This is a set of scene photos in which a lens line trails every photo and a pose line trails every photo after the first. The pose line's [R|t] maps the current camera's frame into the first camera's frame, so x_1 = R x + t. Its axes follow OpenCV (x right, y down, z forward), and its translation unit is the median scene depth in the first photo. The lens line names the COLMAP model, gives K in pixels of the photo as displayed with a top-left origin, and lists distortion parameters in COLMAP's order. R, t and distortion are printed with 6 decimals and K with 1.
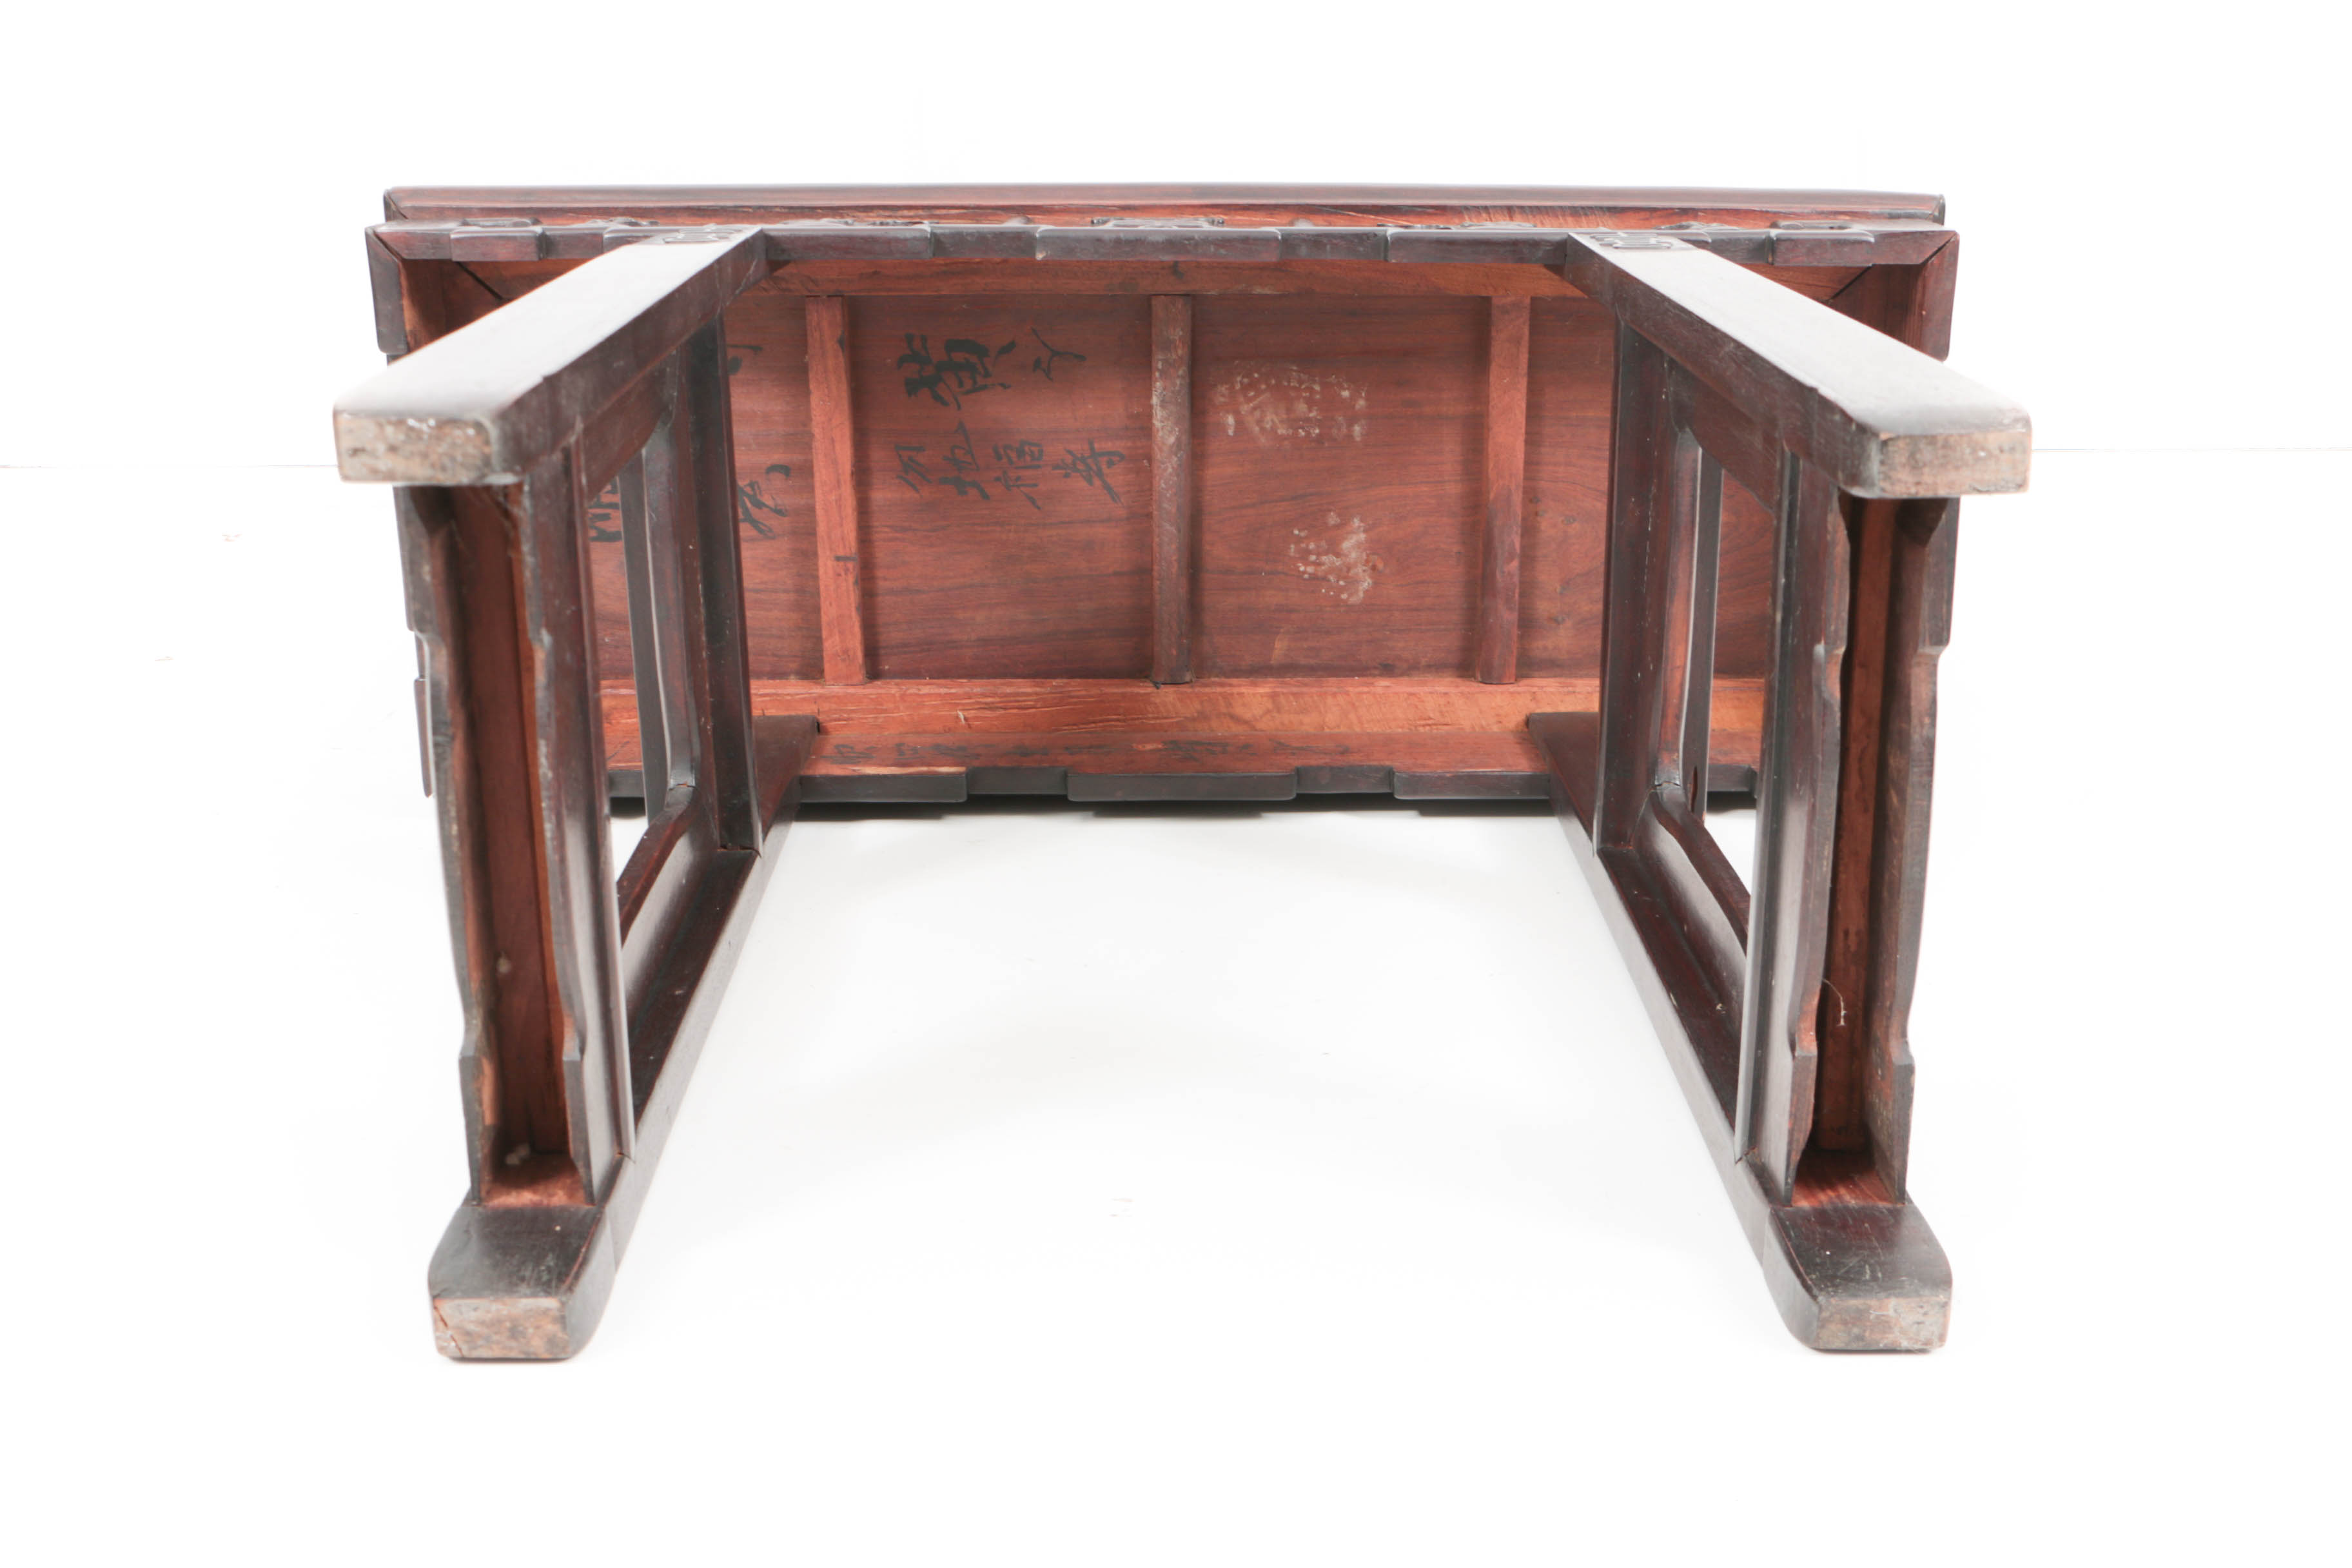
lens RADIAL K [[2527.0, 0, 1211.8], [0, 2527.0, 839.0], [0, 0, 1]] dist [-0.110962, 0.000000]
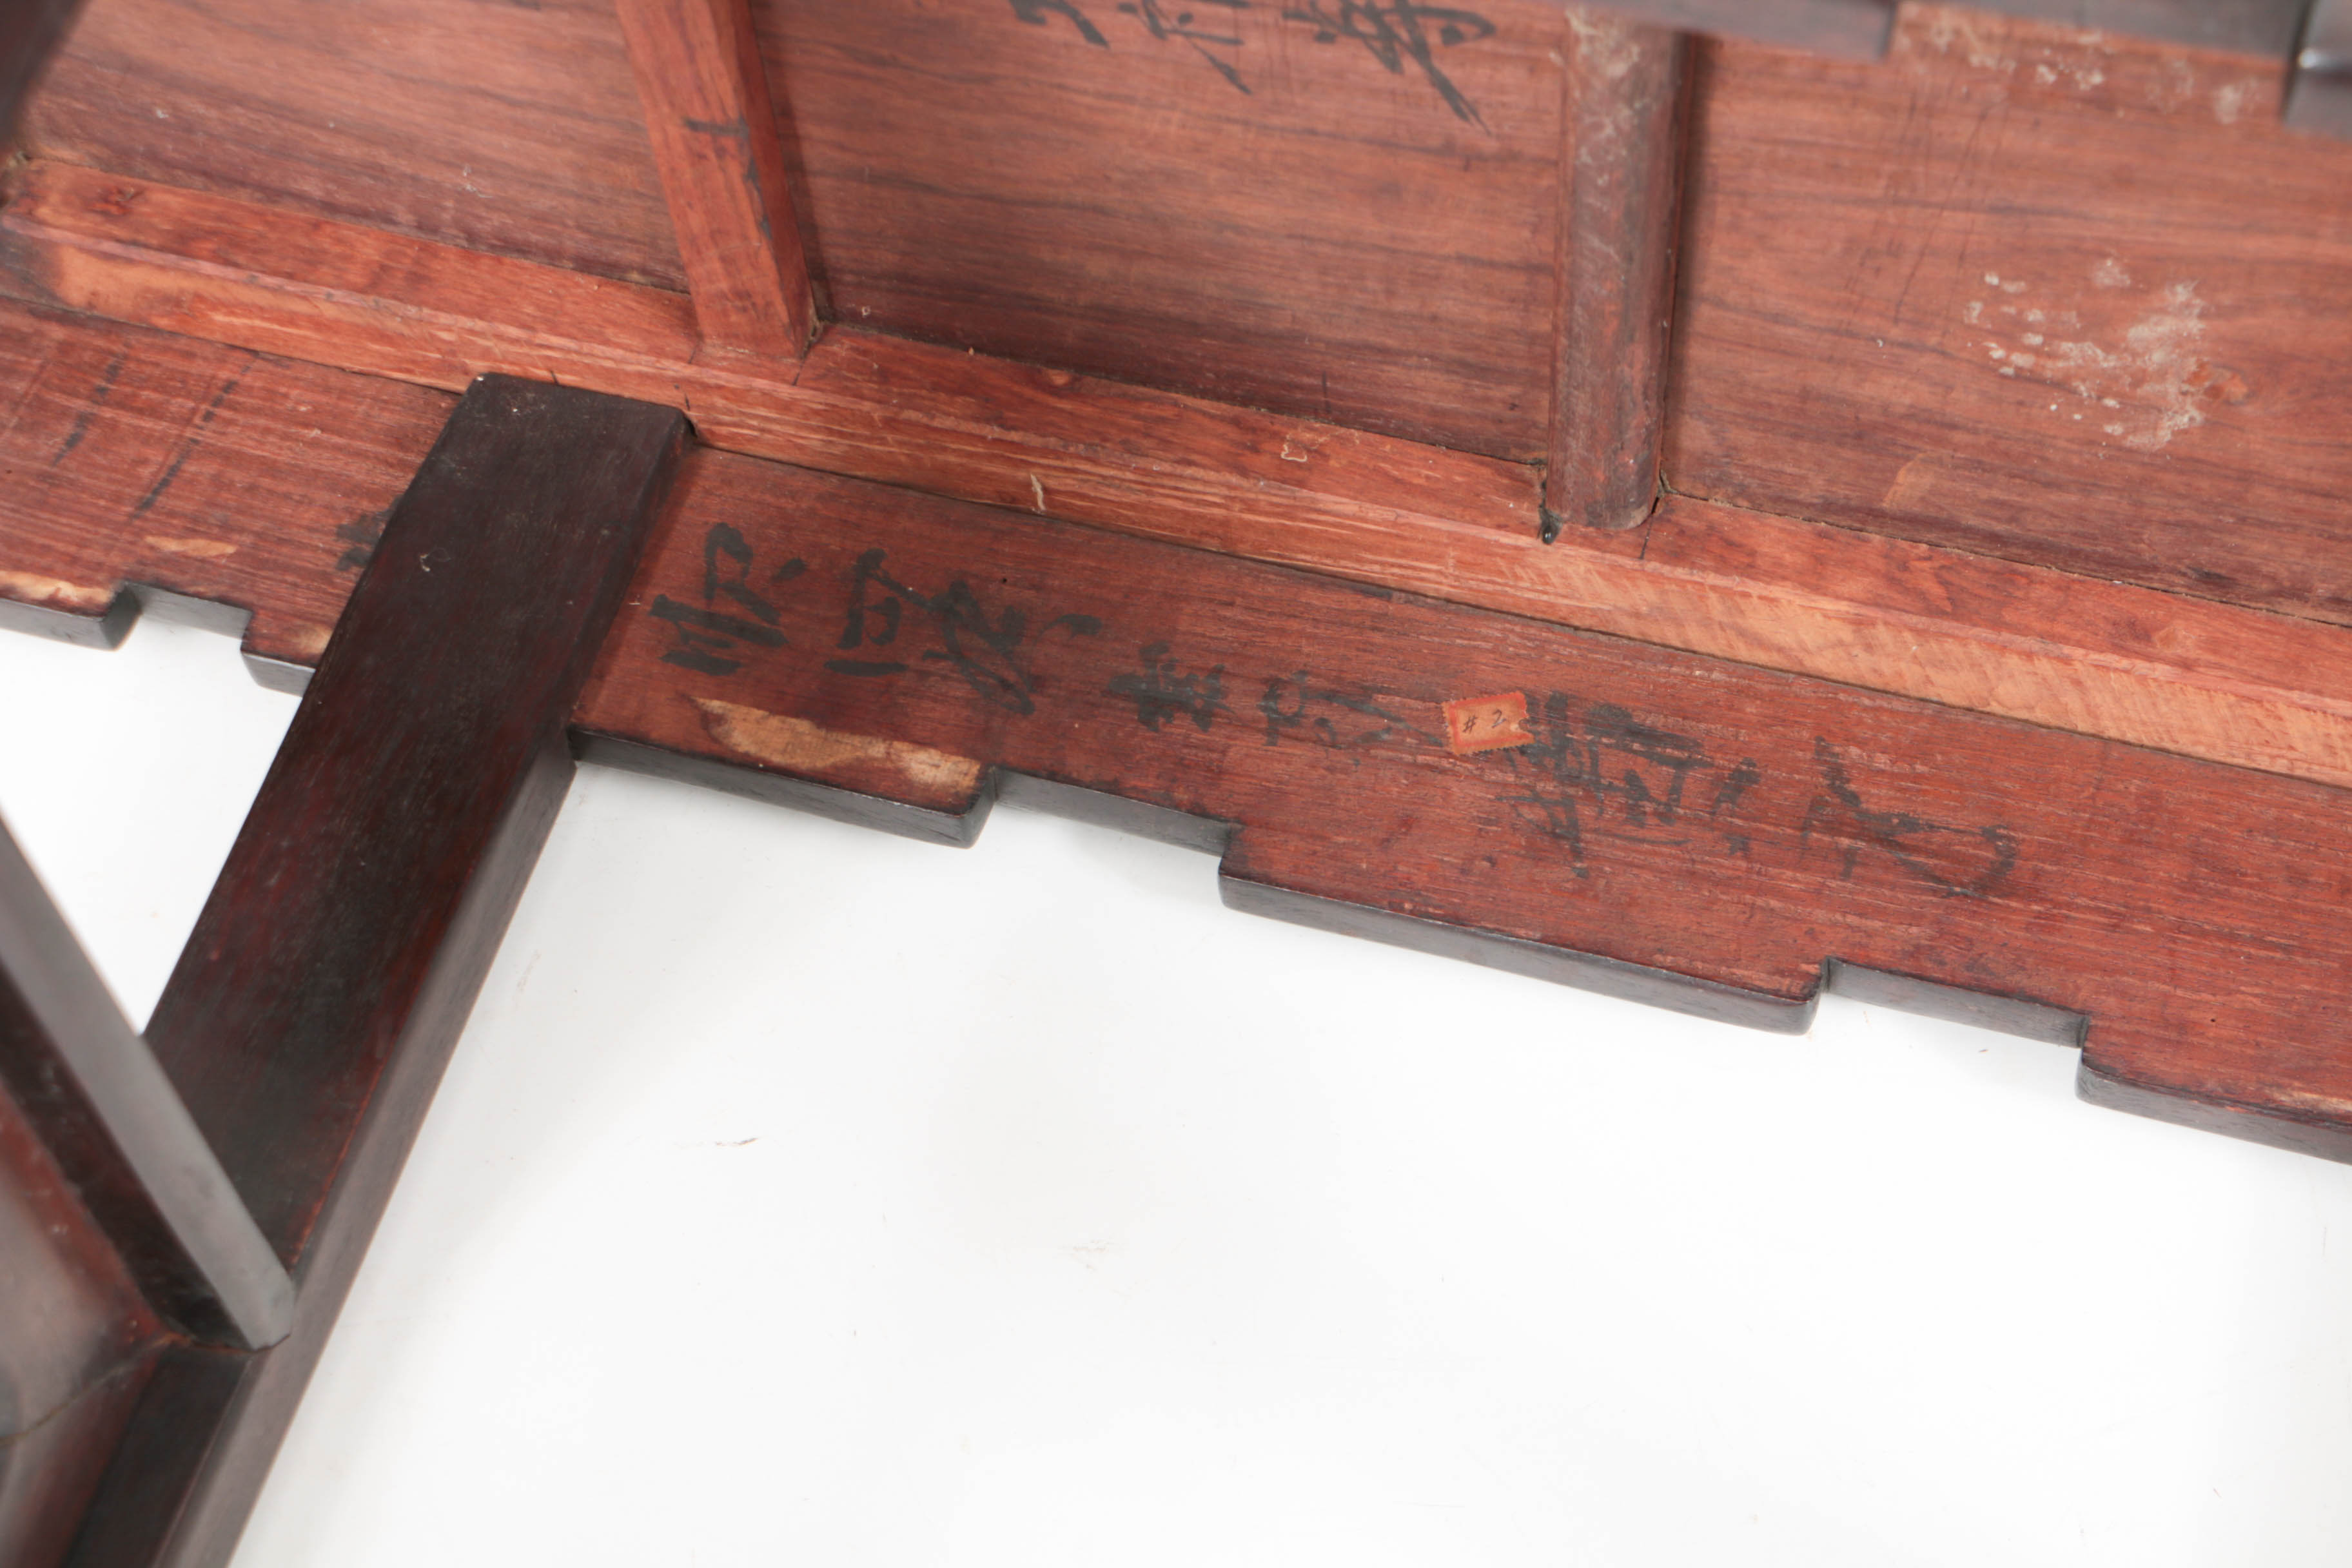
lens RADIAL K [[3978.7, 0, 1190.7], [0, 3978.7, 791.1], [0, 0, 1]] dist [0.122917, 0.000000]
pose [[0.950531, 0.232639, -0.205841, 0.058197], [-0.050027, 0.768653, 0.637706, -0.406591], [0.306576, -0.595862, 0.742267, 0.544511]]
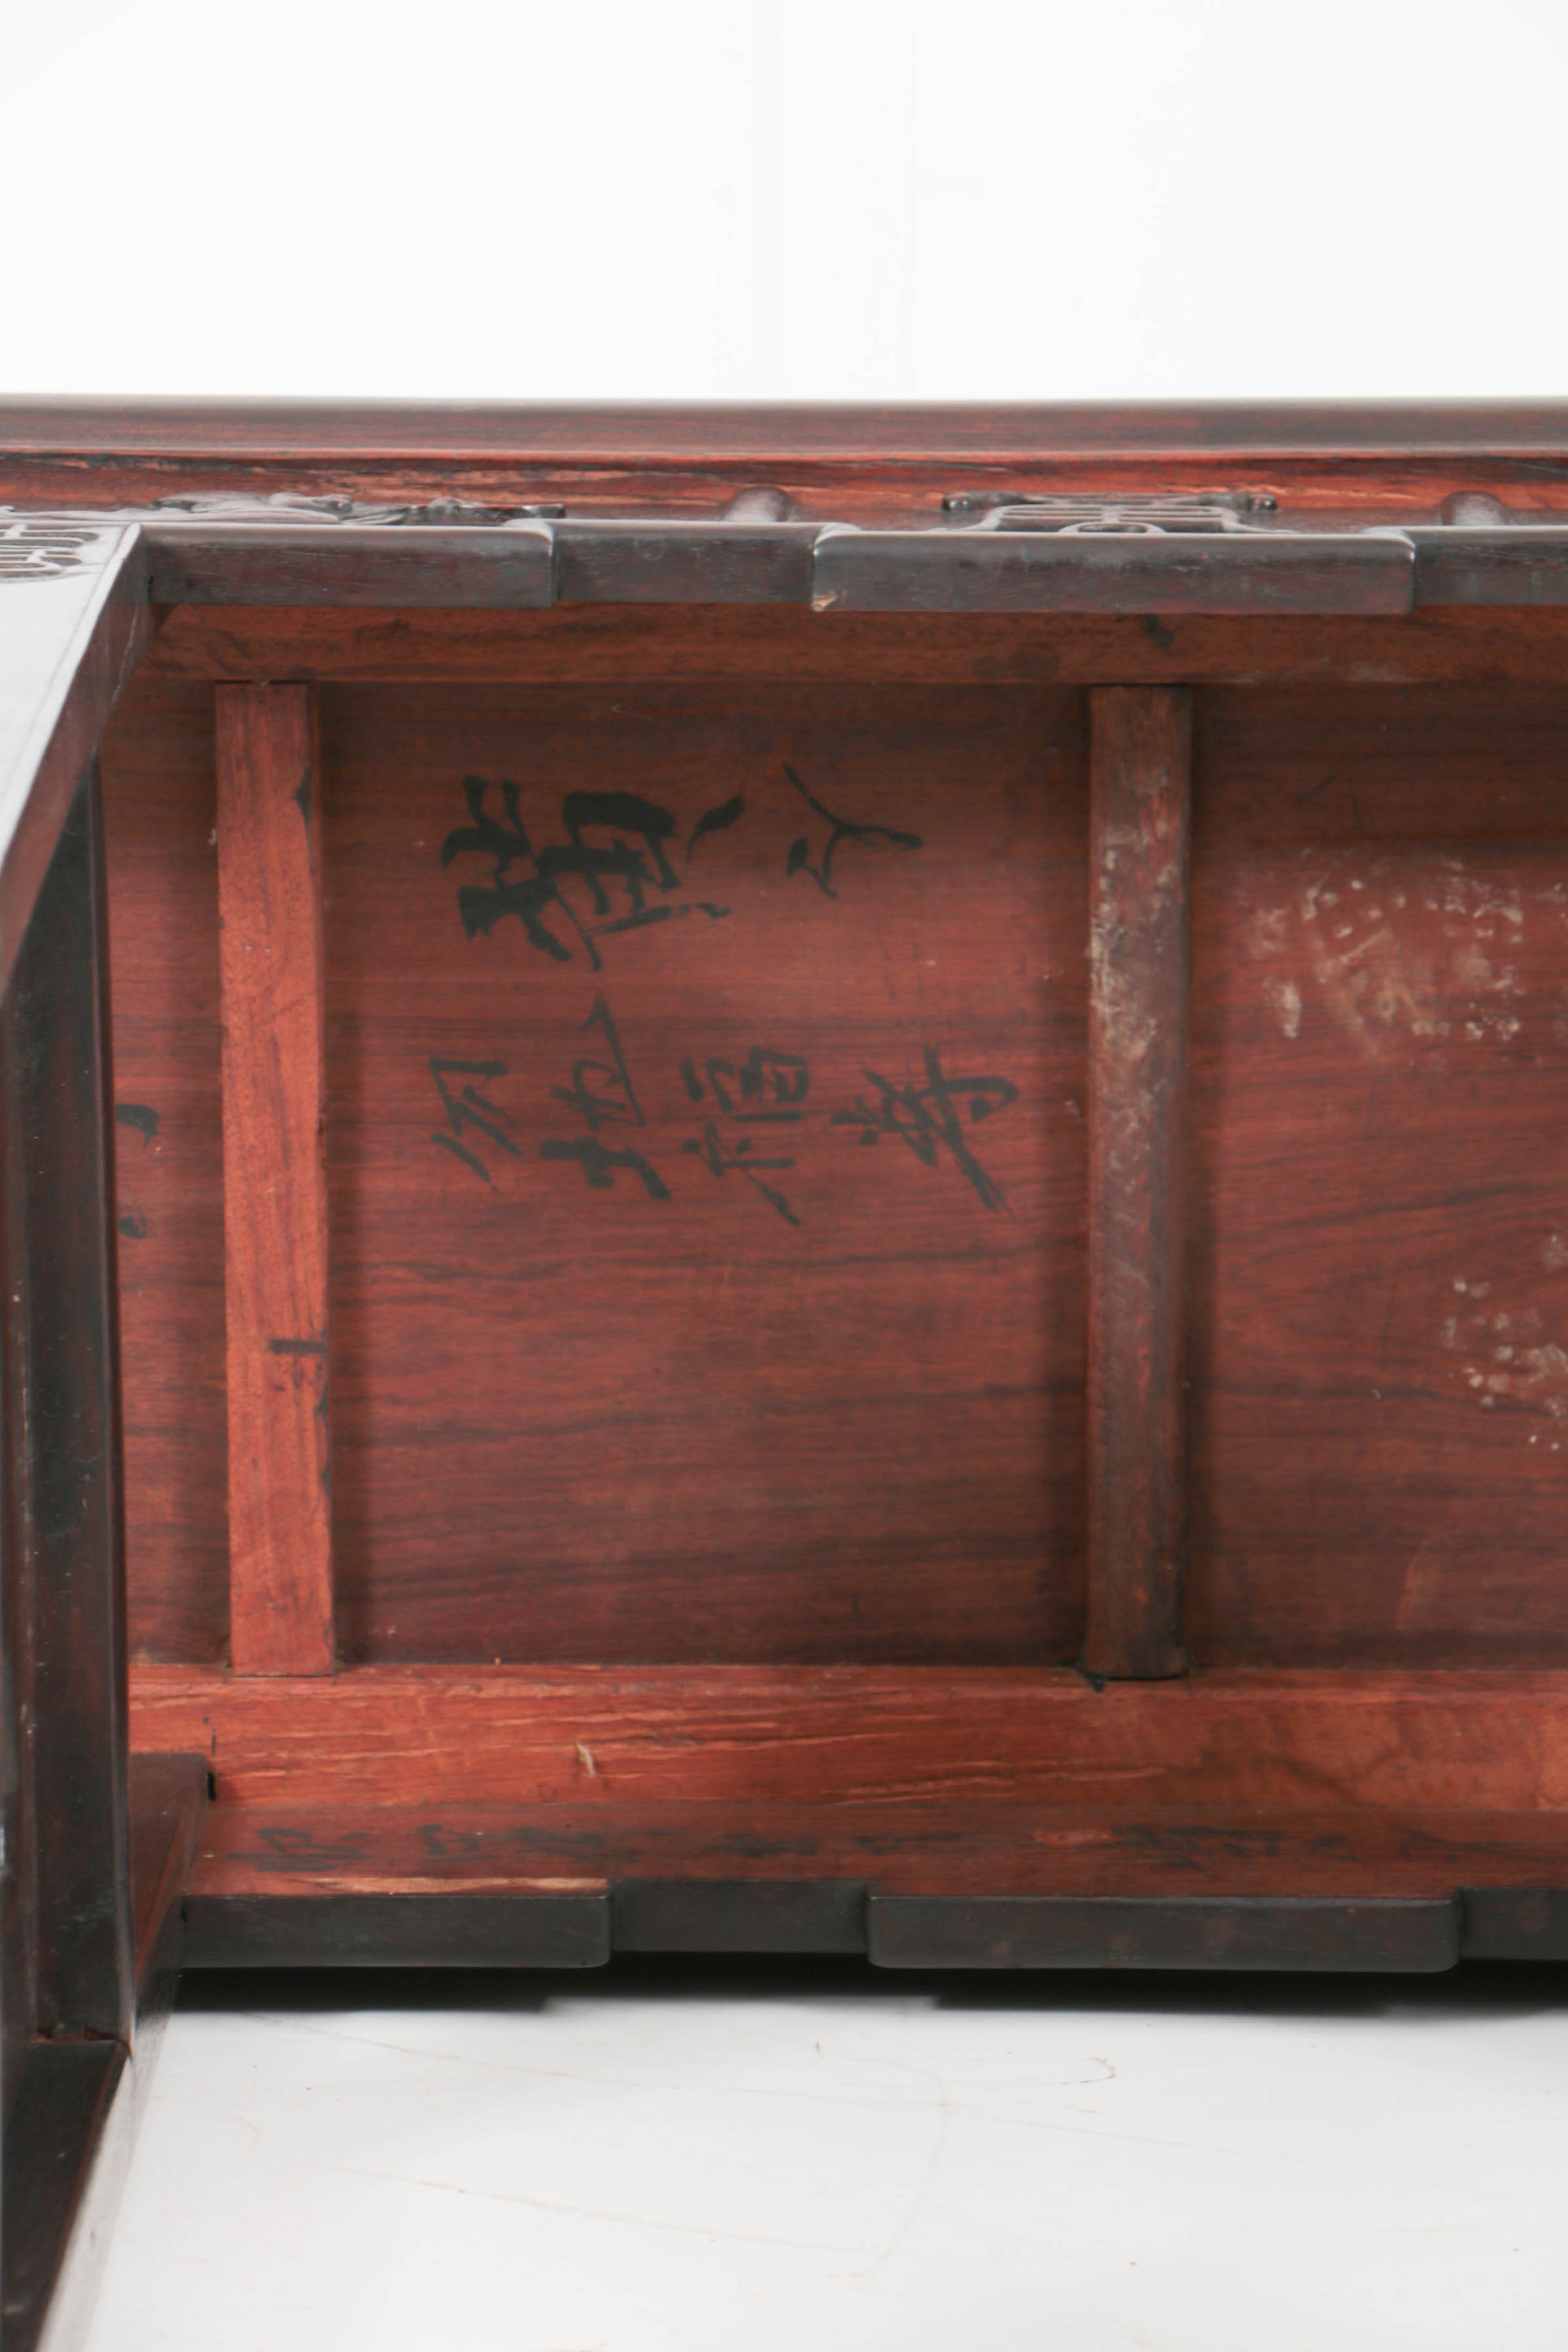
lens RADIAL K [[11233.3, 0, 779.1], [0, 11233.3, 1183.7], [0, 0, 1]] dist [1.268213, 0.000000]
pose [[0.999135, 0.004505, -0.041344, 0.000627], [-0.010175, 0.990382, -0.137983, 0.103436], [0.040325, 0.138284, 0.989571, -0.724730]]
